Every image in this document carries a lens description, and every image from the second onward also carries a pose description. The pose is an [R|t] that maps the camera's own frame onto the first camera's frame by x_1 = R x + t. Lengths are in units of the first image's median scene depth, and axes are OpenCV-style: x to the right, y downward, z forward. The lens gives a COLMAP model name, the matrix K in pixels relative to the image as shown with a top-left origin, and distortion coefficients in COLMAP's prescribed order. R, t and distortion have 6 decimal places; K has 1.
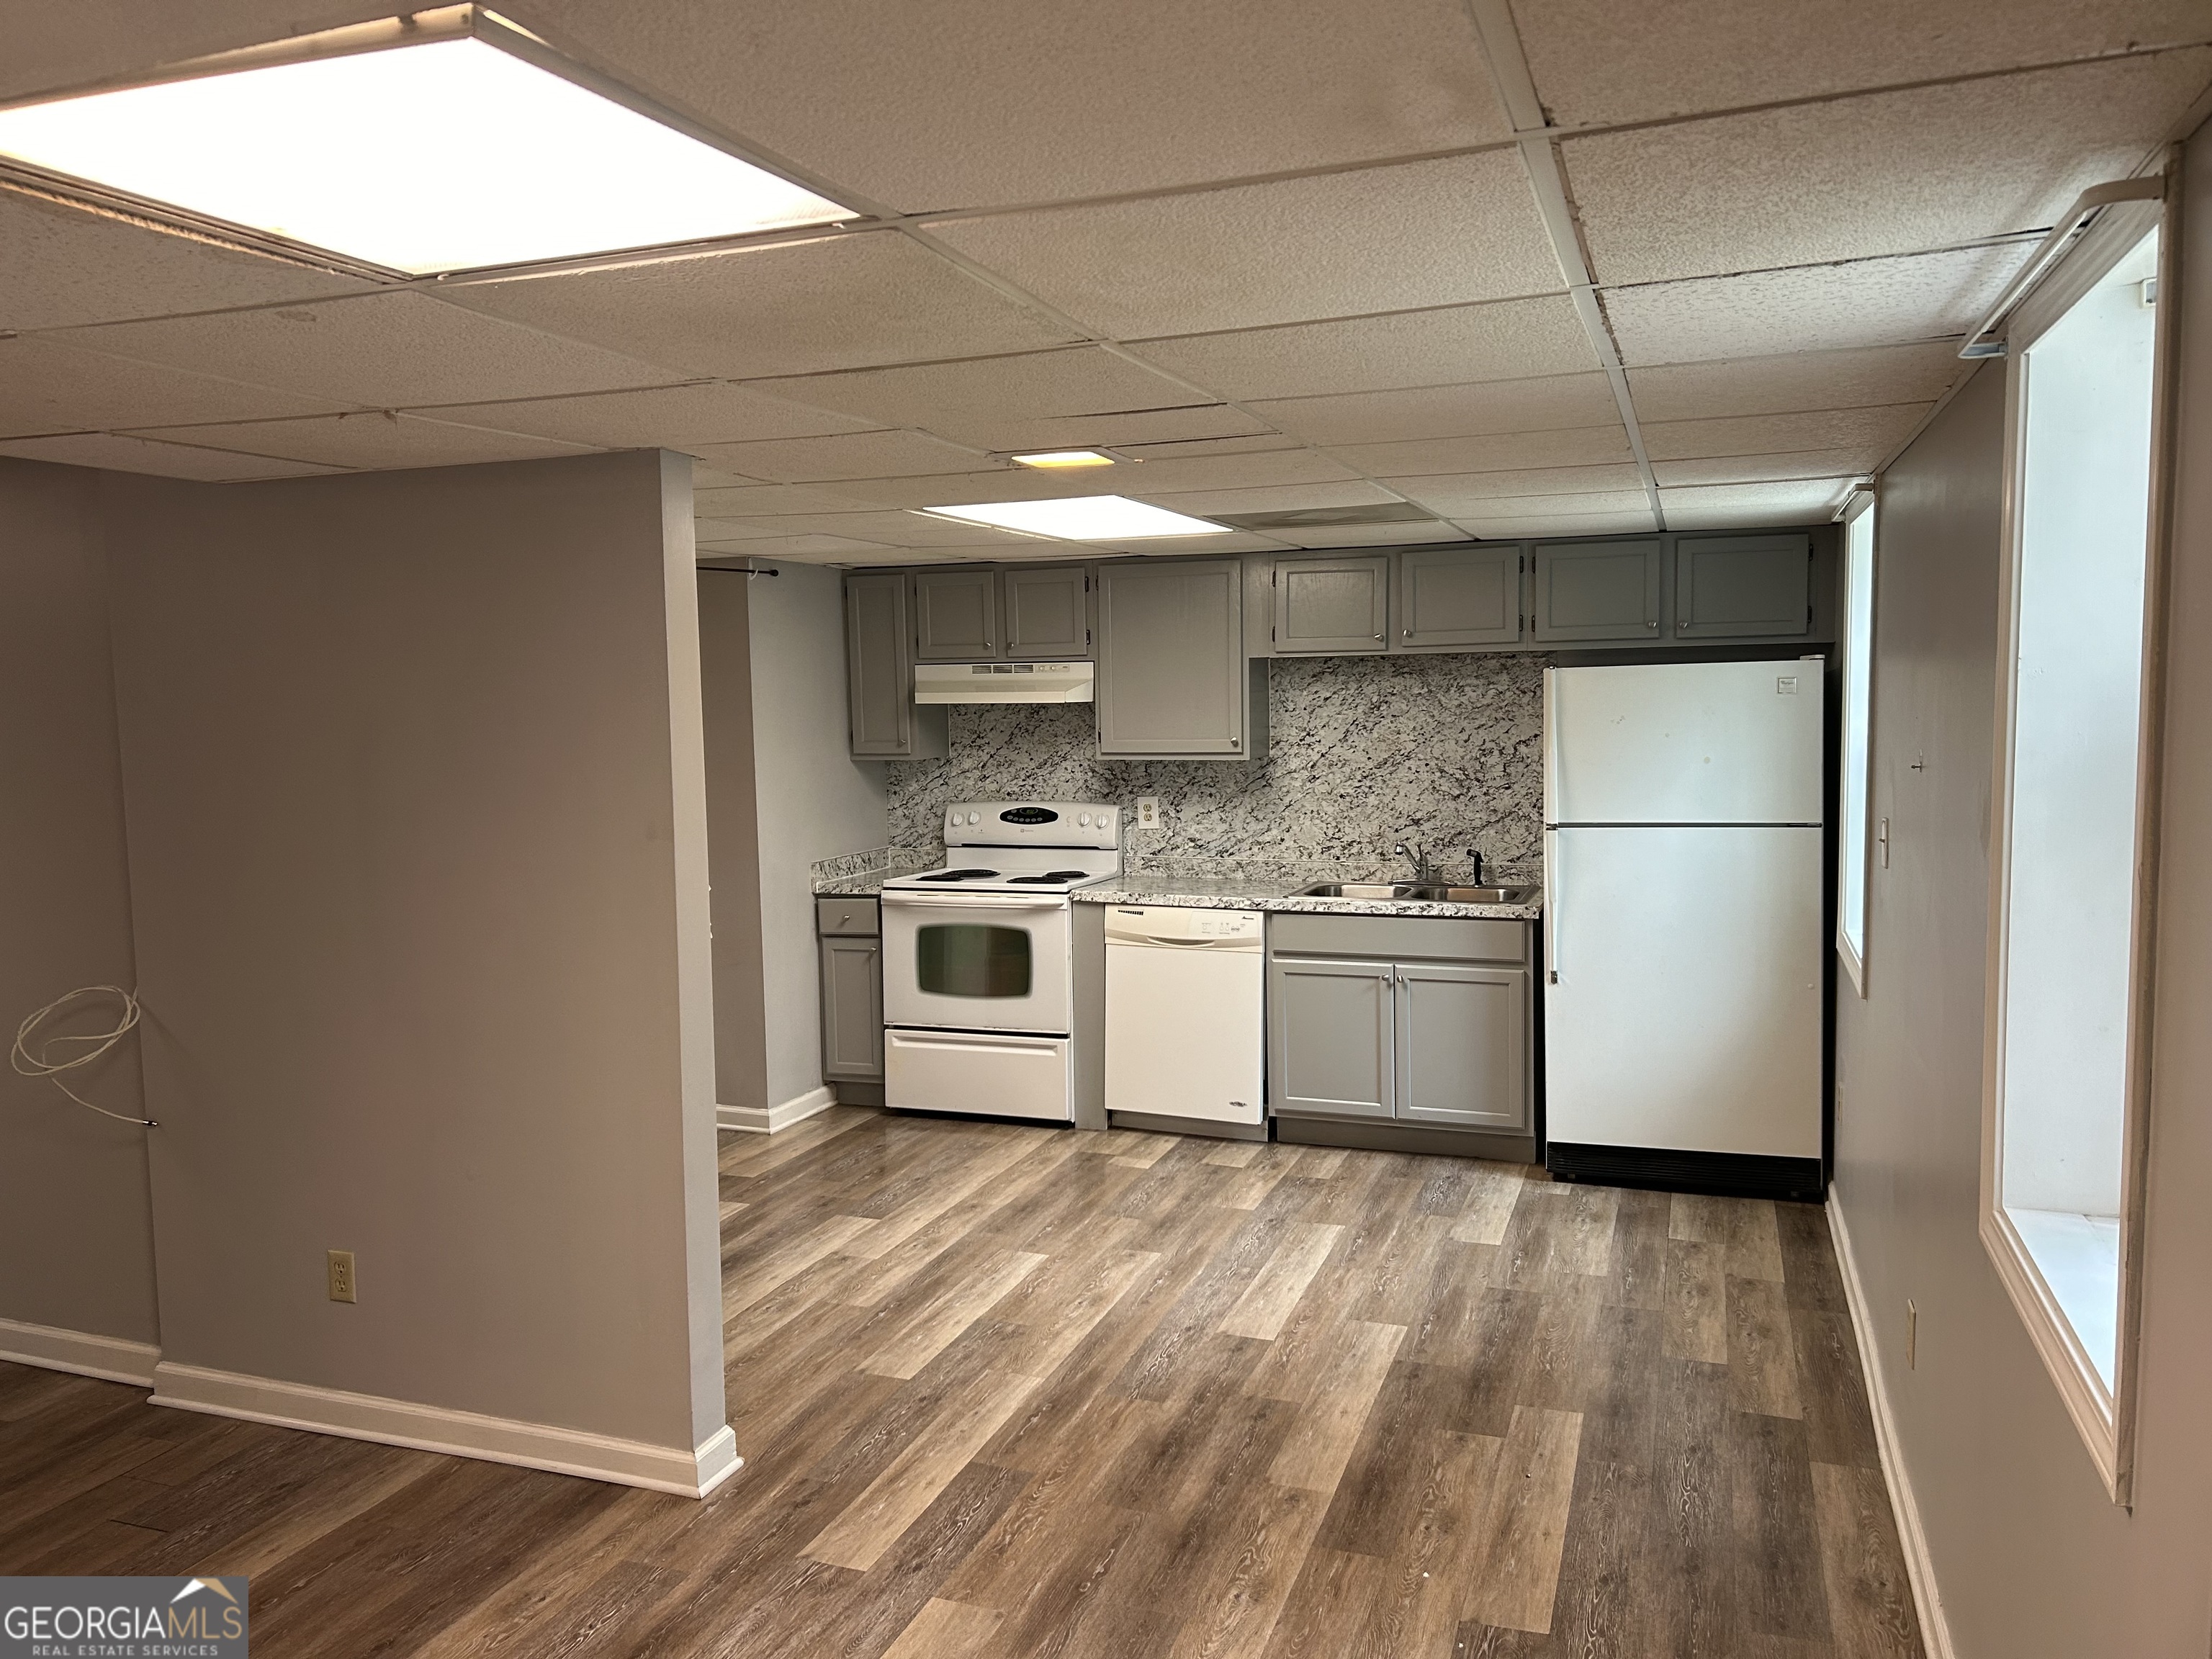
lens RADIAL K [[1655.2, 0, 1109.7], [0, 1655.2, 824.4], [0, 0, 1]] dist [-0.003394, -0.004856]
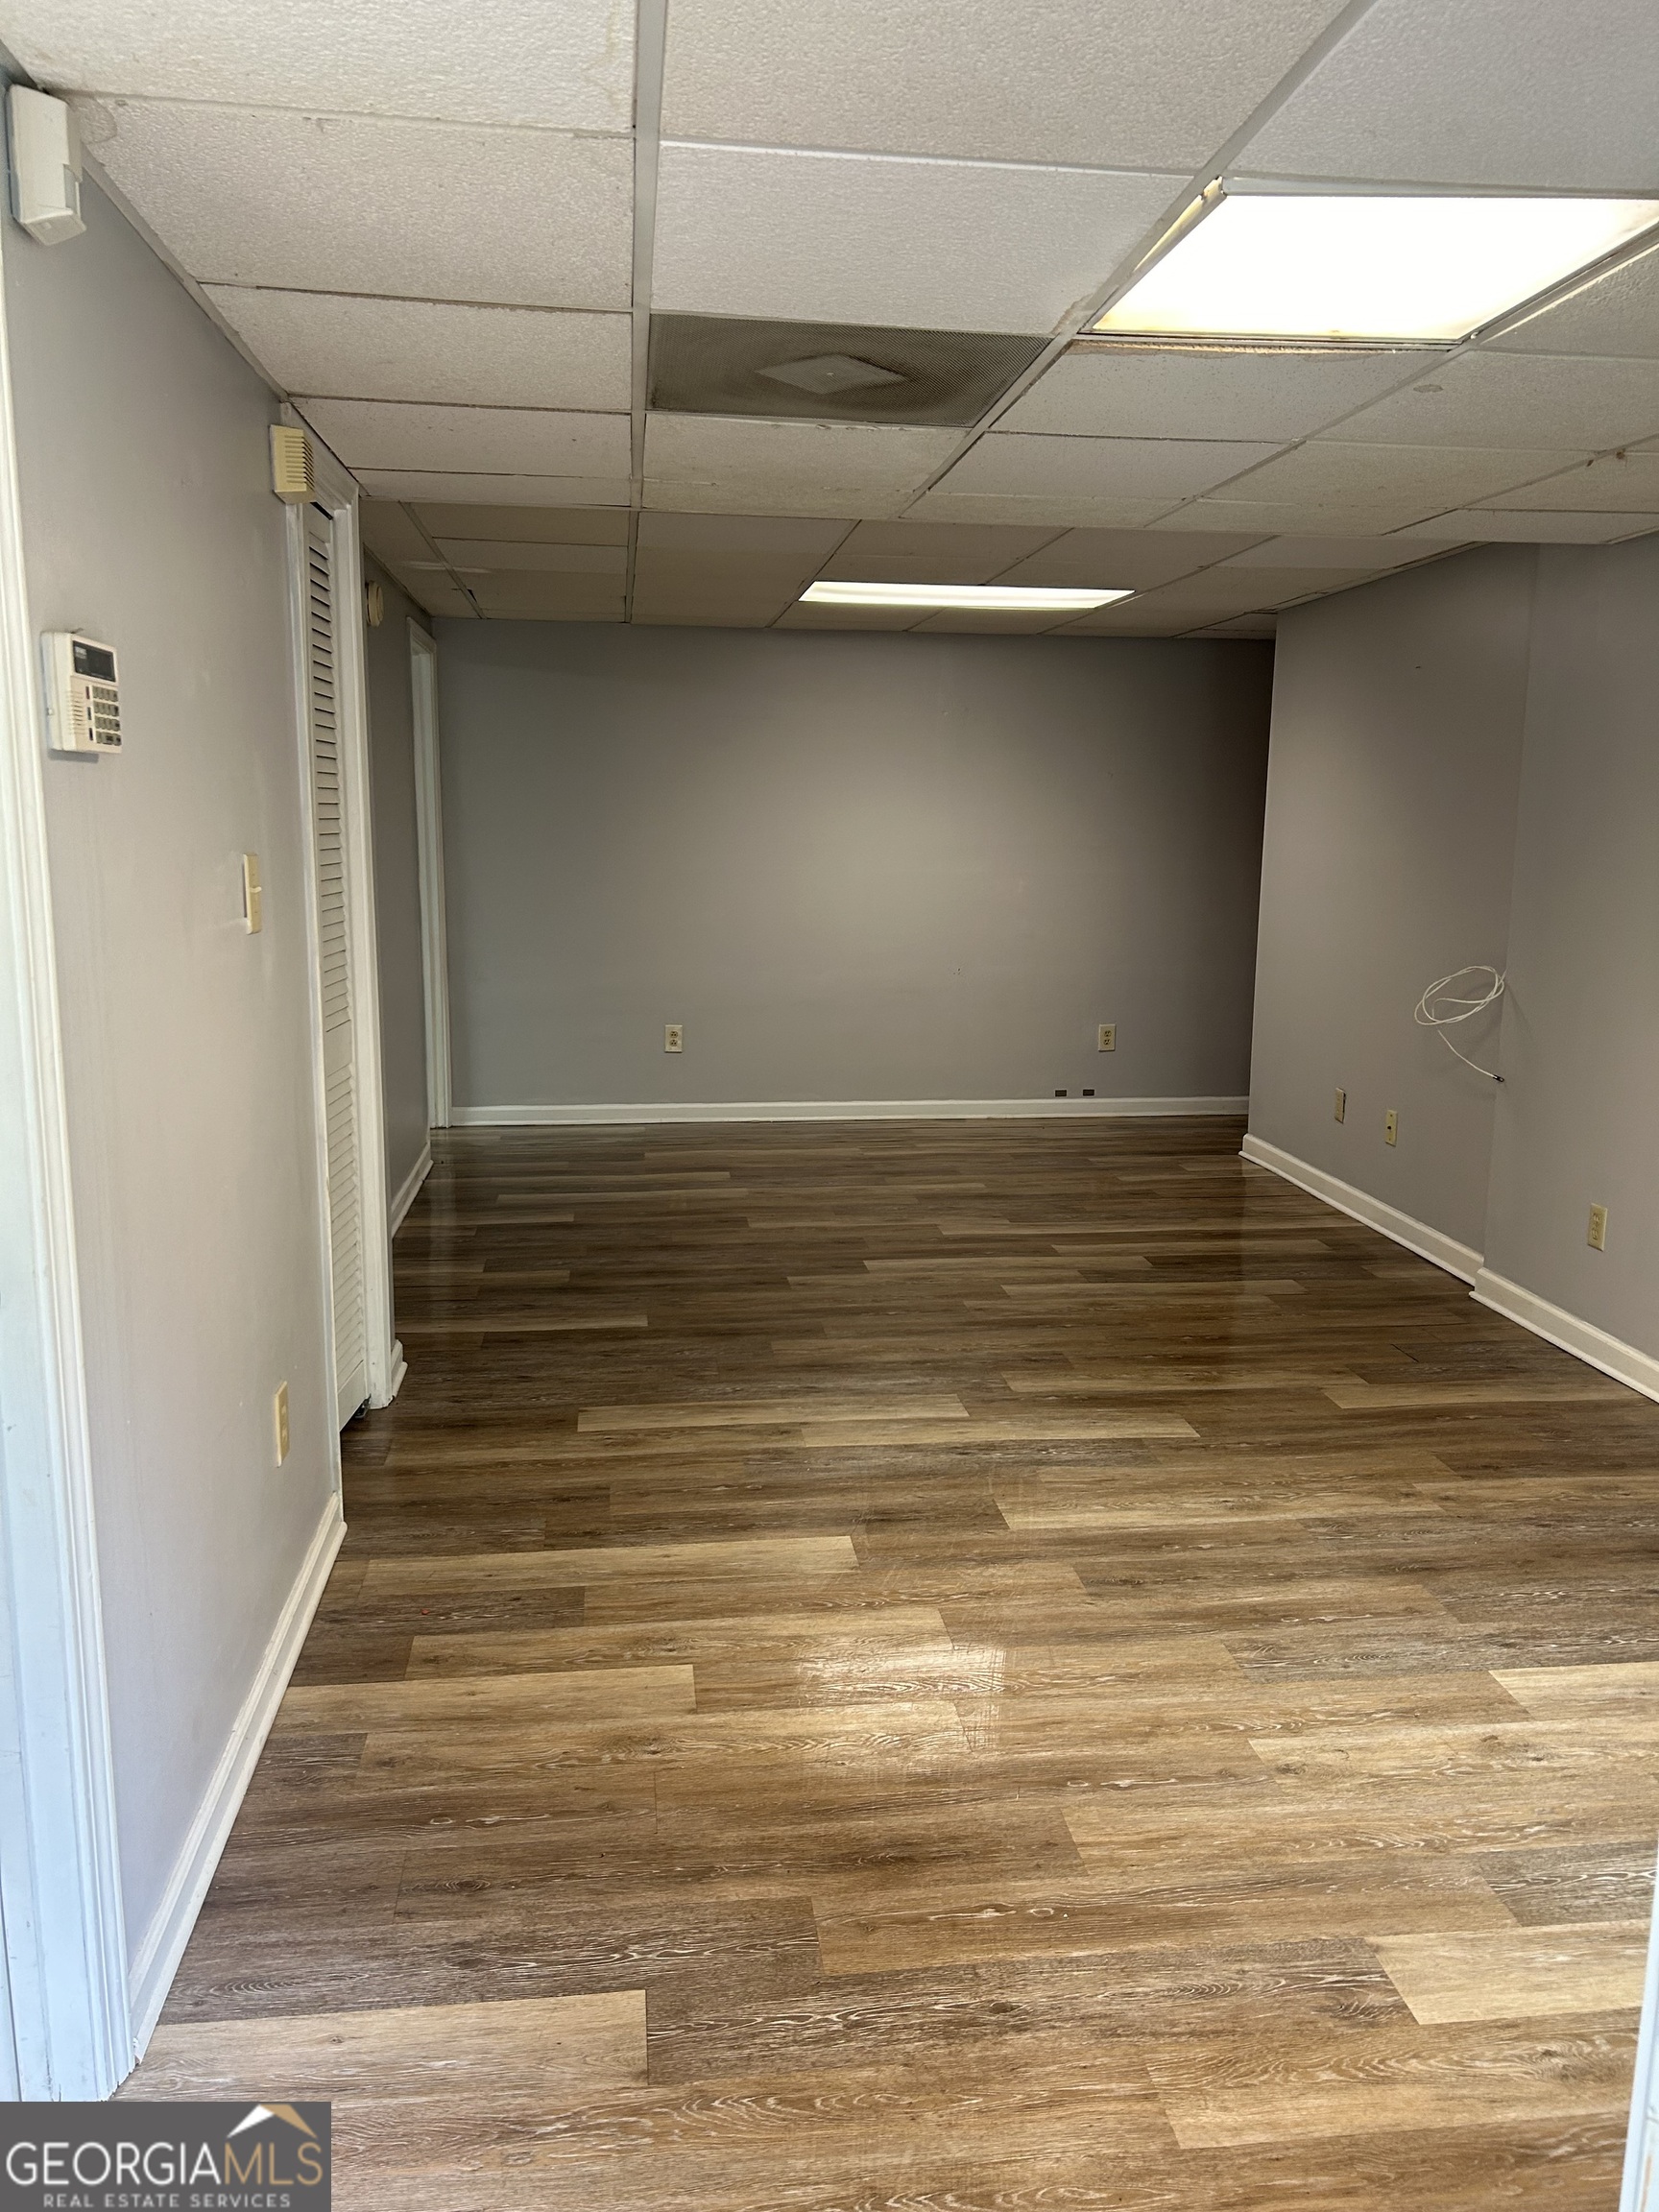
lens RADIAL K [[1655.2, 0, 828.4], [0, 1655.2, 1100.1], [0, 0, 1]] dist [-0.003394, -0.004856]
pose [[0.442695, 0.166518, -0.881075, 0.317966], [-0.086735, 0.985950, 0.142759, 0.064021], [0.892467, 0.013221, 0.450918, -0.024235]]
